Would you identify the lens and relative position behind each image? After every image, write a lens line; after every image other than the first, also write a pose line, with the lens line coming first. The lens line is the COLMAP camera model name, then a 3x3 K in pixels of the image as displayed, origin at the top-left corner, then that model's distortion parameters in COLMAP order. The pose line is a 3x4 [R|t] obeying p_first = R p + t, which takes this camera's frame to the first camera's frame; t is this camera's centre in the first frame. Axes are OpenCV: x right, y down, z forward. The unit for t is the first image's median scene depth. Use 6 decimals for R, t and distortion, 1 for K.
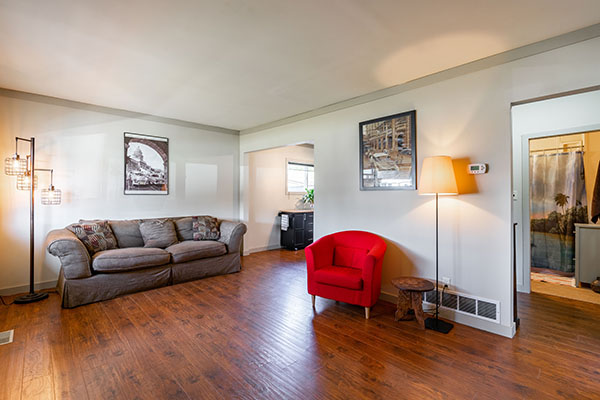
lens RADIAL K [[271.4, 0, 298.6], [0, 271.4, 196.1], [0, 0, 1]] dist [-0.004030, -0.000030]
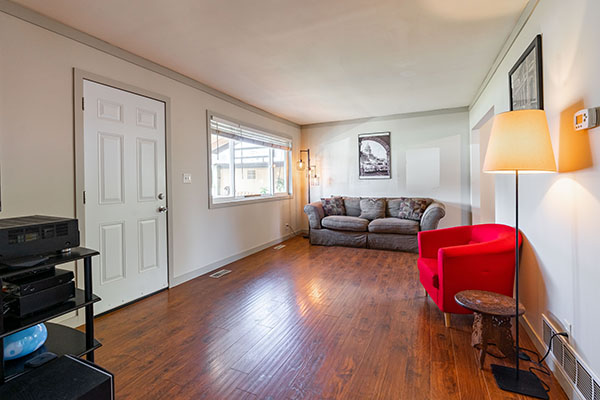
lens RADIAL K [[271.4, 0, 293.6], [0, 271.4, 183.4], [0, 0, 1]] dist [-0.004030, -0.000030]
pose [[0.367616, -0.000510, -0.929977, 0.530869], [0.015308, 0.999868, 0.005502, 0.002714], [0.929852, -0.016259, 0.367575, 0.170681]]
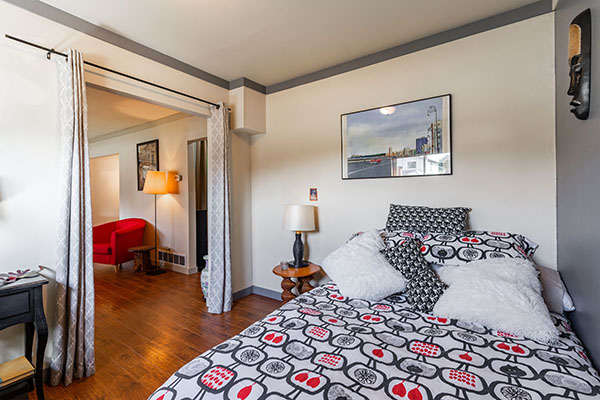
lens RADIAL K [[271.4, 0, 300.1], [0, 271.4, 195.5], [0, 0, 1]] dist [-0.004030, -0.000030]
pose [[0.981911, -0.014317, 0.188800, 0.614534], [0.012062, 0.999842, 0.013088, -0.002214], [-0.188957, -0.010575, 0.981928, -0.452508]]
